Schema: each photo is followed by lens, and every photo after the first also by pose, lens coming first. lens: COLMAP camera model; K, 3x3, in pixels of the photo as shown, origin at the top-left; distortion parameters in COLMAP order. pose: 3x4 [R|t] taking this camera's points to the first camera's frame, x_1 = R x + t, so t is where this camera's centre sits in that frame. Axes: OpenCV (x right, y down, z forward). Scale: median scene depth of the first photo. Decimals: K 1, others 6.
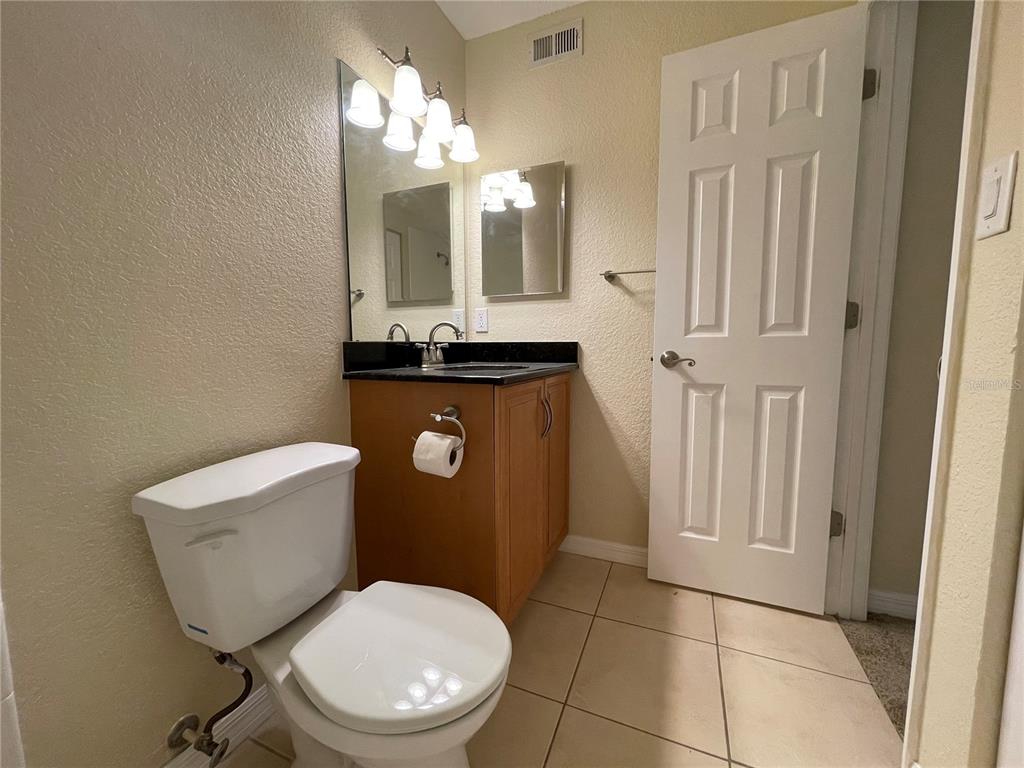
lens RADIAL K [[413.0, 0, 513.4], [0, 413.0, 385.7], [0, 0, 1]] dist [-0.000676, -0.000421]
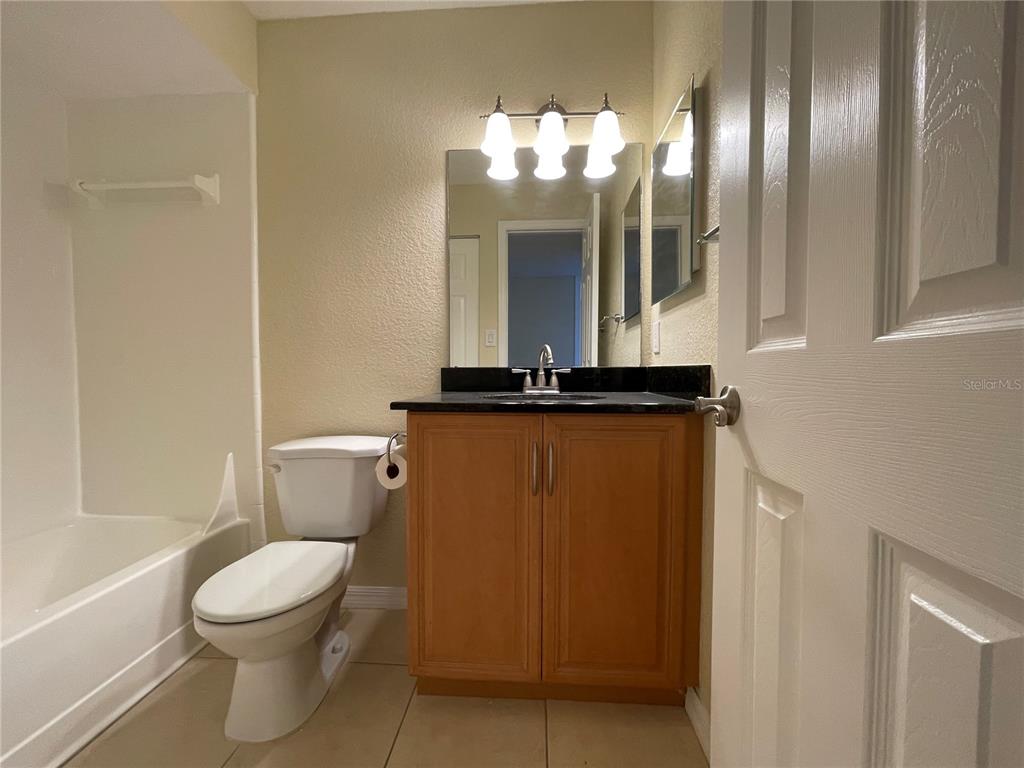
lens RADIAL K [[410.4, 0, 509.3], [0, 410.4, 382.4], [0, 0, 1]] dist [-0.001532, 0.000094]
pose [[0.331568, 0.030517, -0.942938, 0.830714], [-0.089068, 0.996025, 0.000916, -0.080653], [0.939218, 0.083682, 0.332968, 0.770243]]
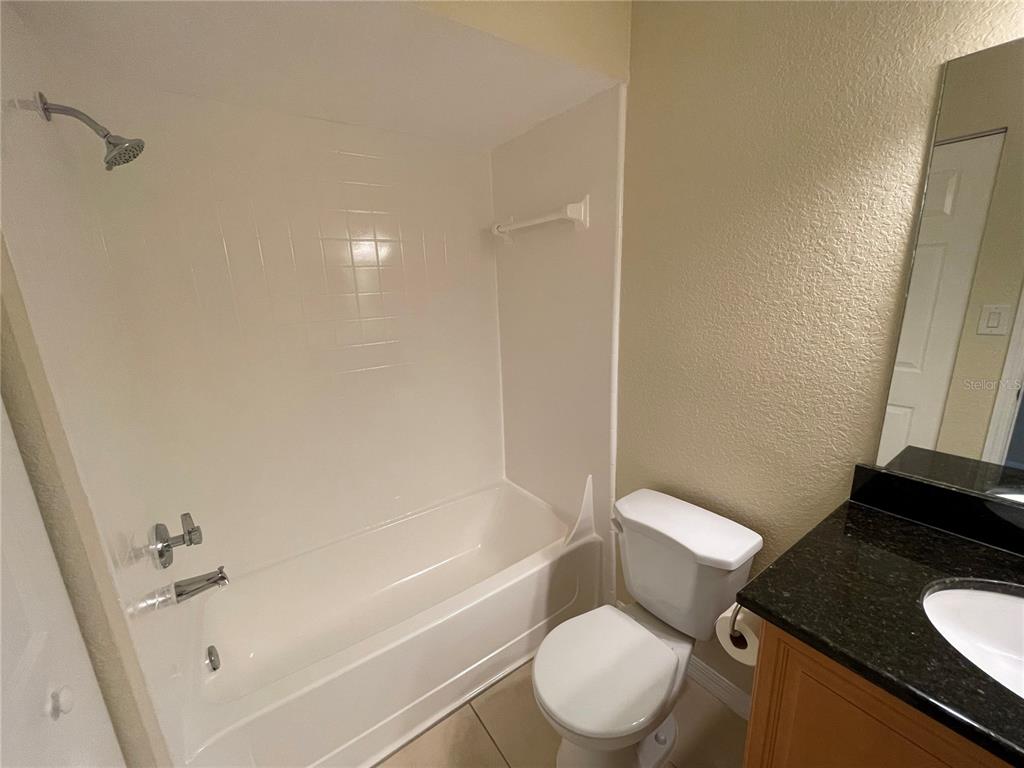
lens RADIAL K [[410.4, 0, 509.3], [0, 410.4, 382.4], [0, 0, 1]] dist [-0.001532, 0.000094]
pose [[-0.524163, 0.219757, -0.822776, 0.538722], [-0.041998, 0.958287, 0.282706, -0.440218], [0.850582, 0.182739, -0.493069, 0.782315]]
